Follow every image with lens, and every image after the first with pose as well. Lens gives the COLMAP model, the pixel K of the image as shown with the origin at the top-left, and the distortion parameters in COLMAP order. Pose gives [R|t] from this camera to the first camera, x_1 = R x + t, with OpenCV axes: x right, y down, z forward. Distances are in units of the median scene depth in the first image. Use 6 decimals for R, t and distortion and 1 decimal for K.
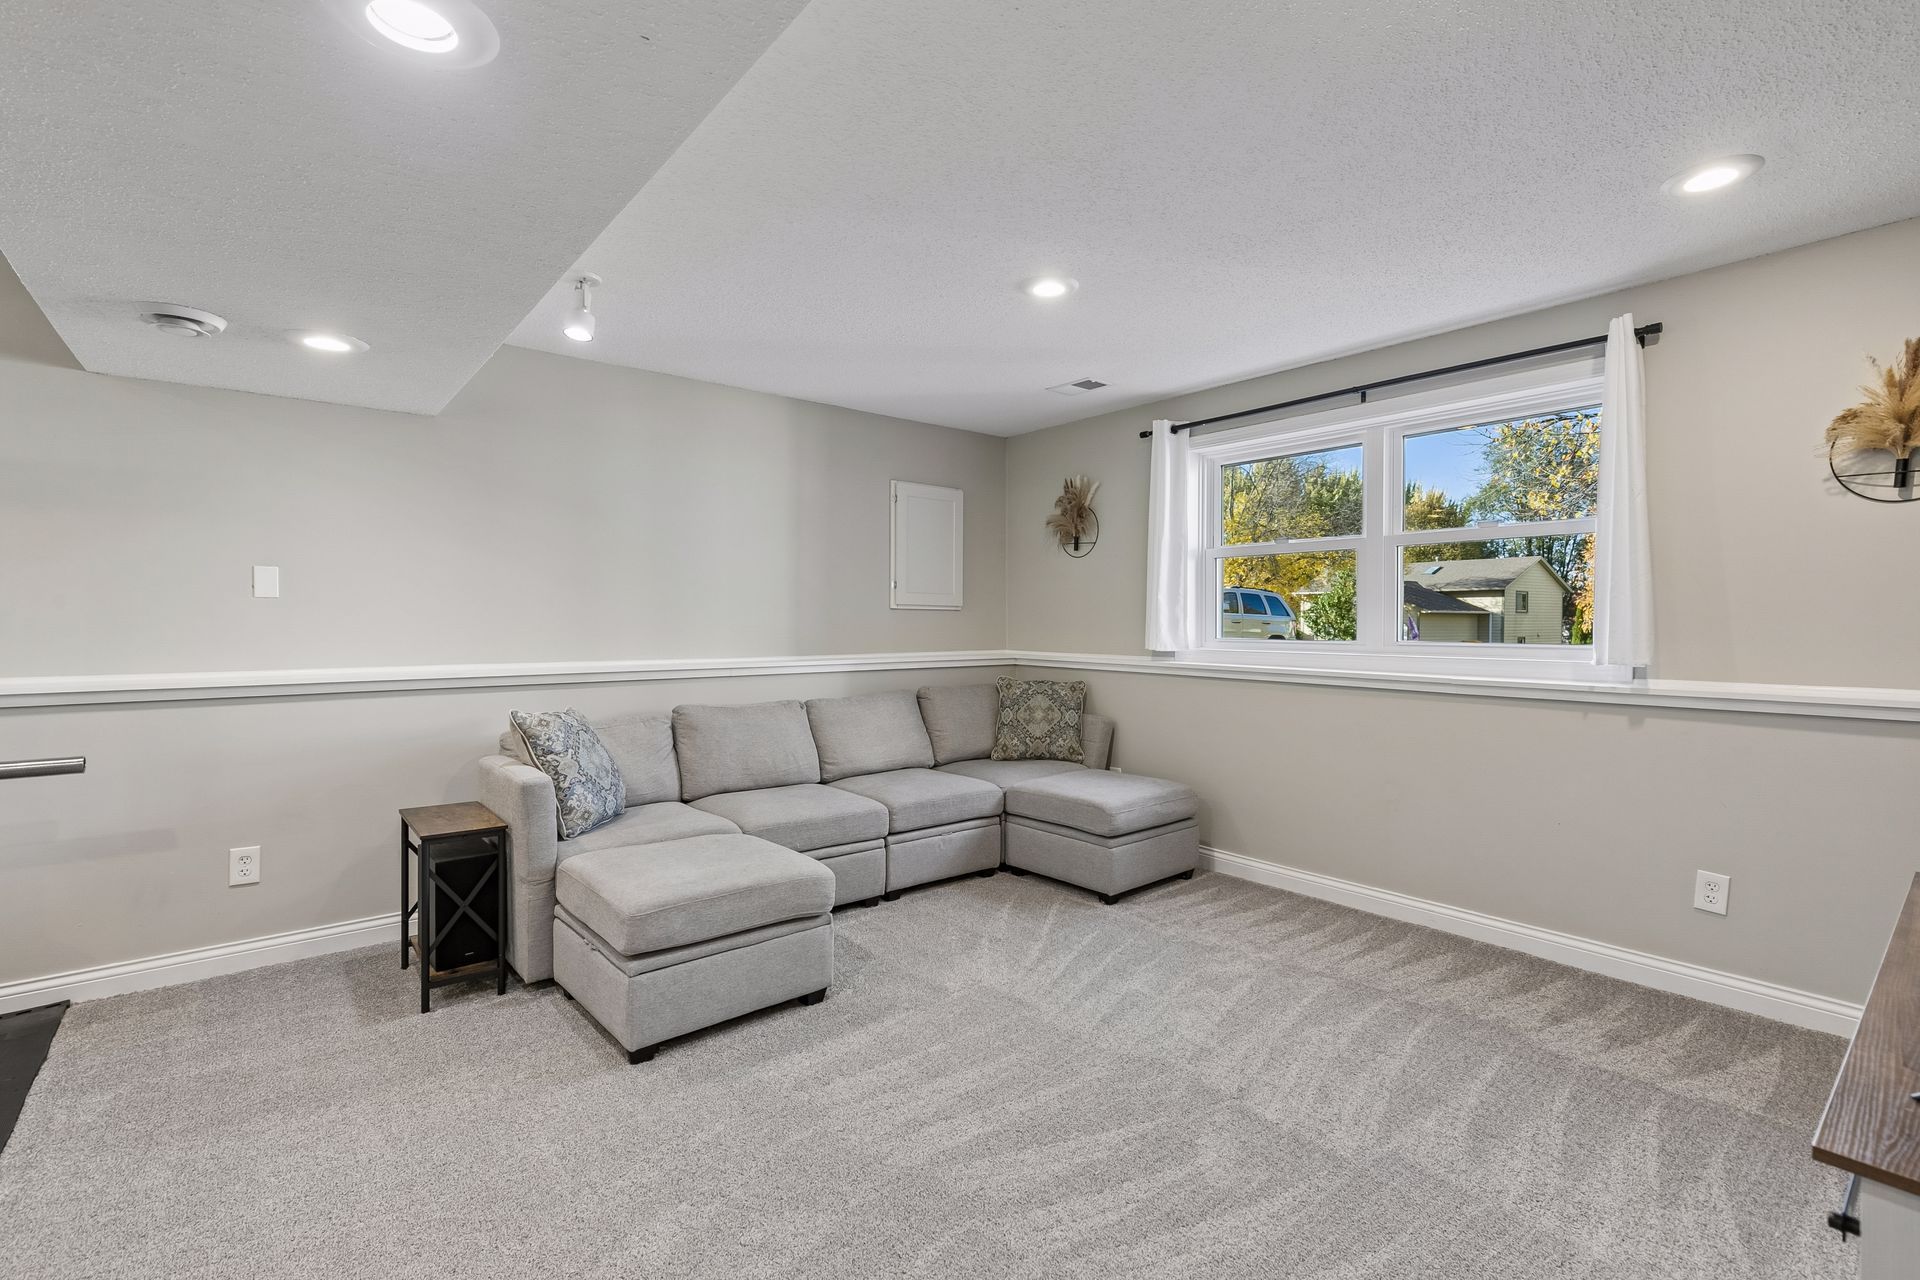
lens RADIAL K [[875.7, 0, 966.6], [0, 875.7, 611.3], [0, 0, 1]] dist [0.005536, -0.001131]
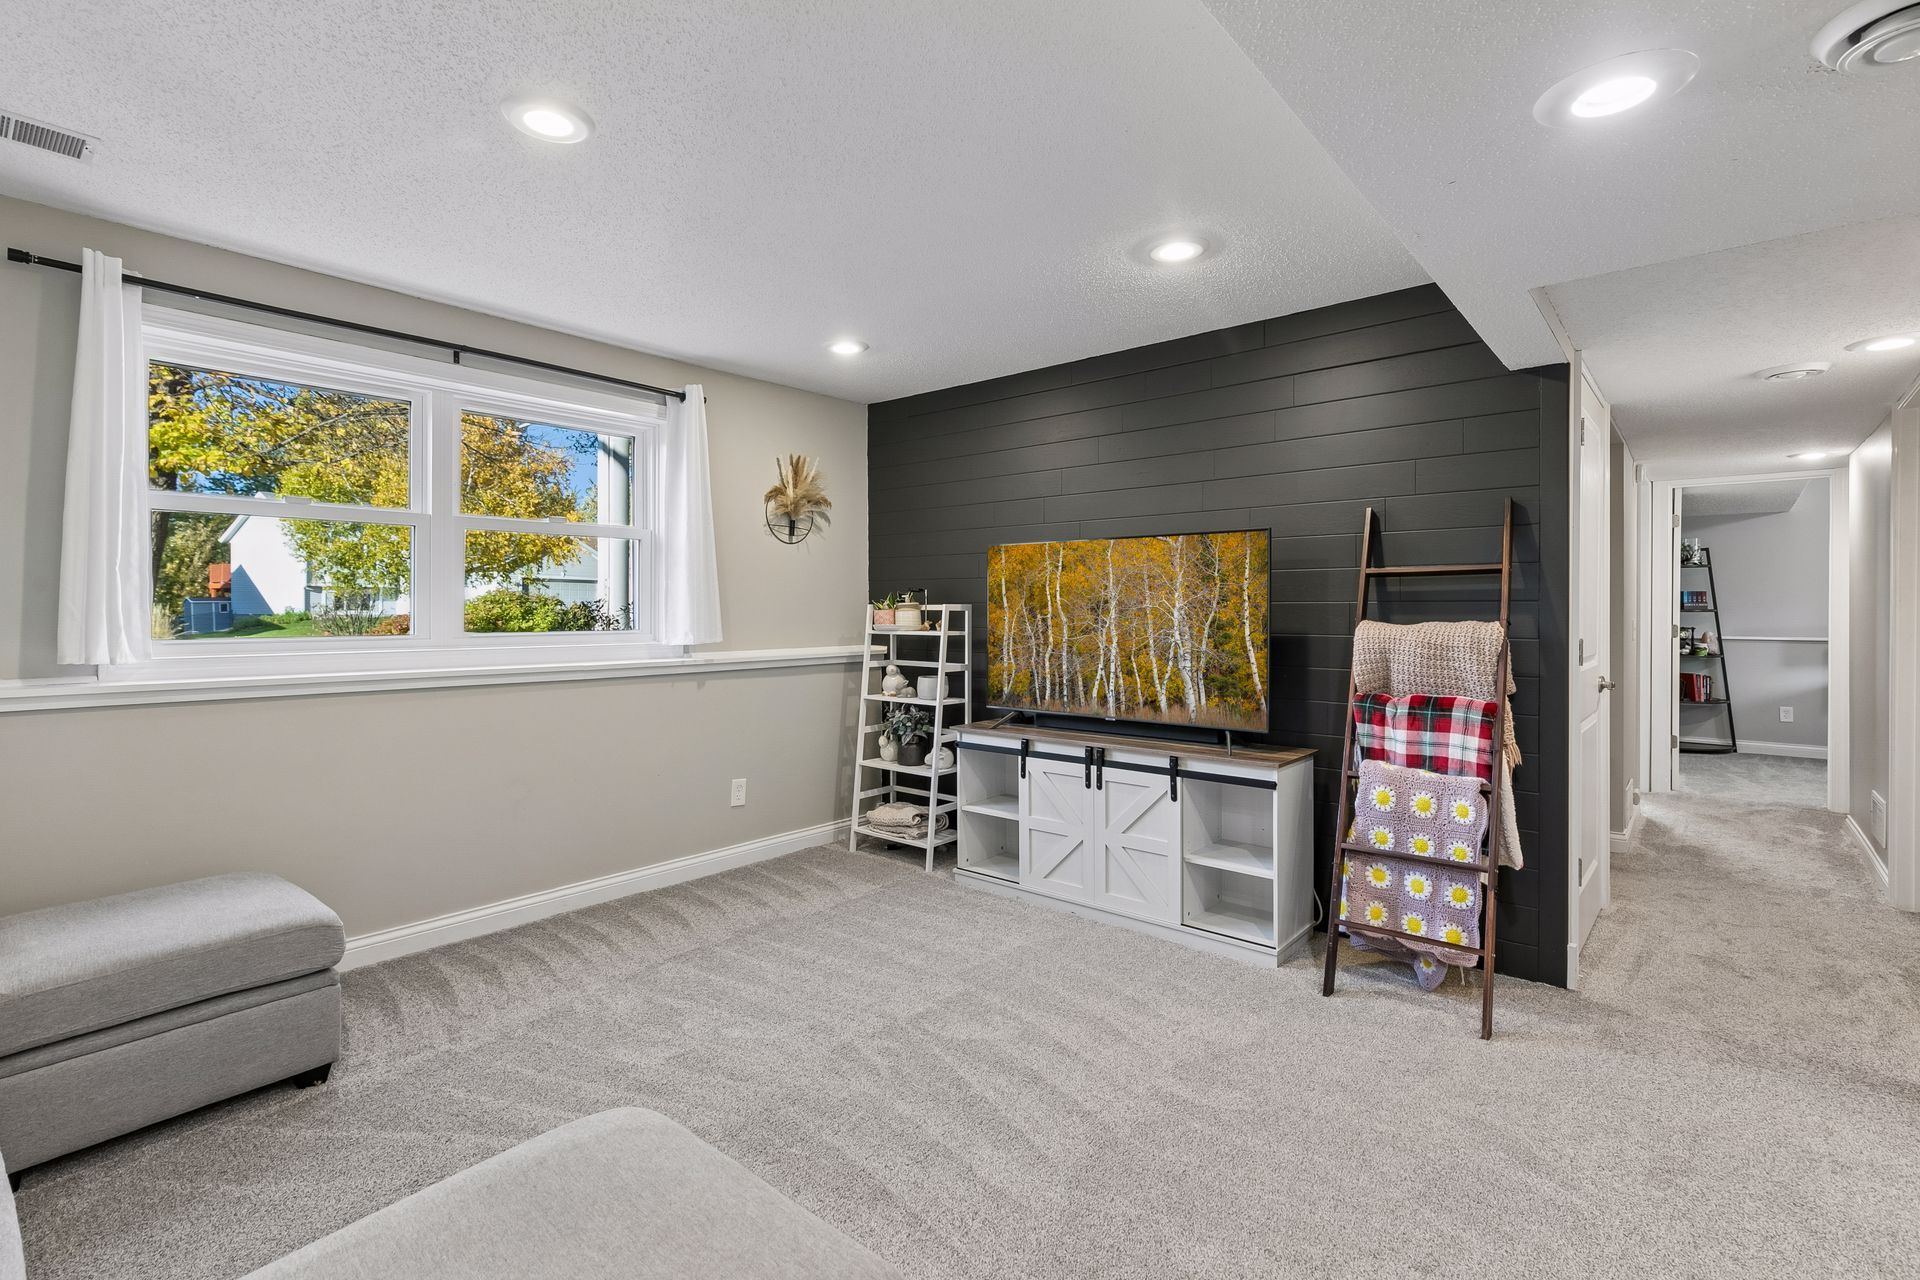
lens RADIAL K [[866.4, 0, 976.6], [0, 866.4, 598.8], [0, 0, 1]] dist [0.006315, -0.000443]
pose [[-0.183989, 0.009979, 0.982878, -0.520766], [-0.010248, 0.999875, -0.012070, 0.003337], [-0.982875, -0.012293, -0.183864, 0.675340]]
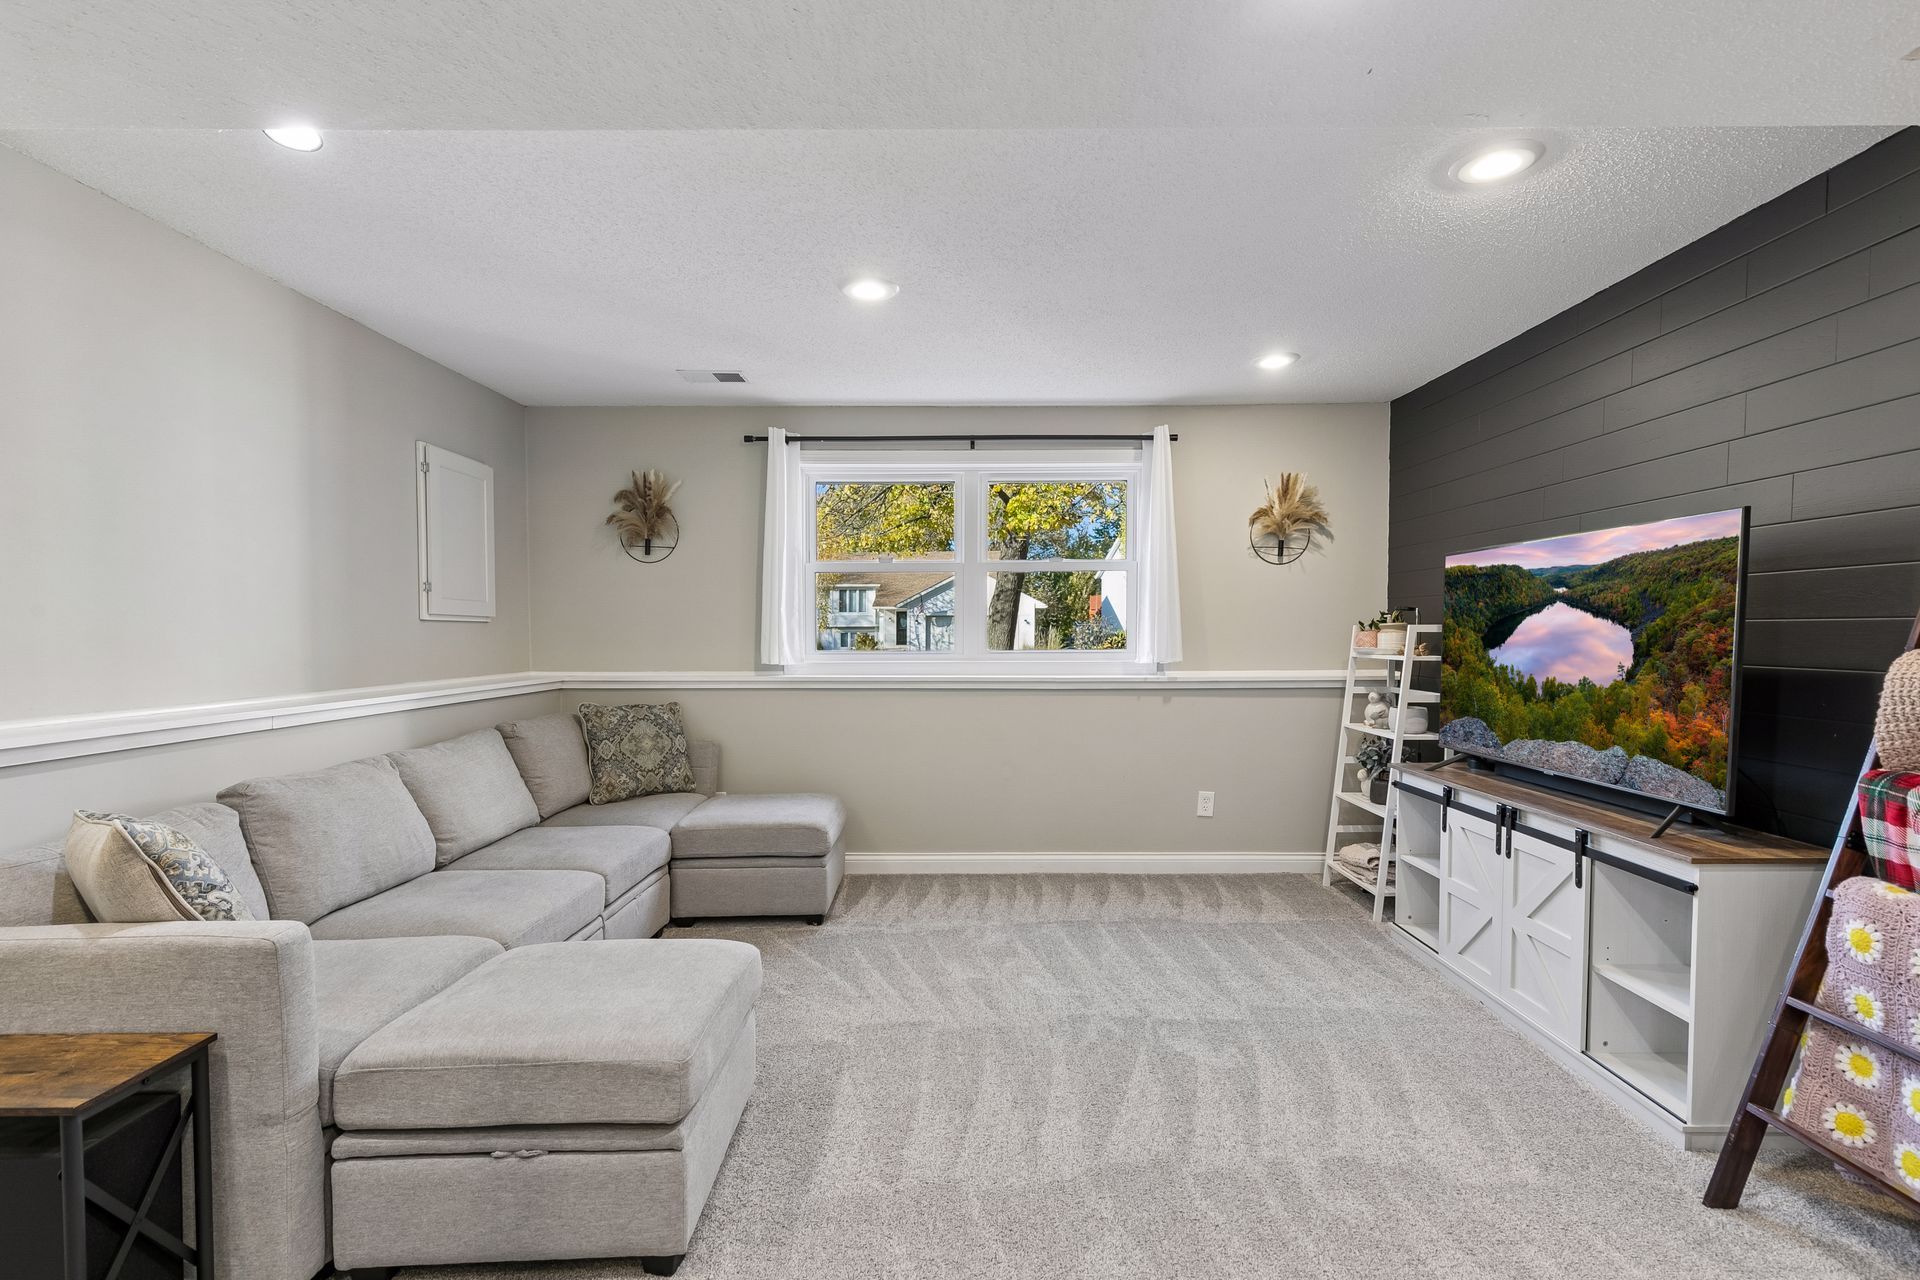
lens RADIAL K [[892.6, 0, 986.7], [0, 892.6, 645.8], [0, 0, 1]] dist [0.005229, -0.000811]
pose [[0.625119, -0.016782, 0.780349, -0.498698], [-0.003838, 0.999691, 0.024573, -0.002426], [-0.780520, -0.018356, 0.624862, 0.237663]]
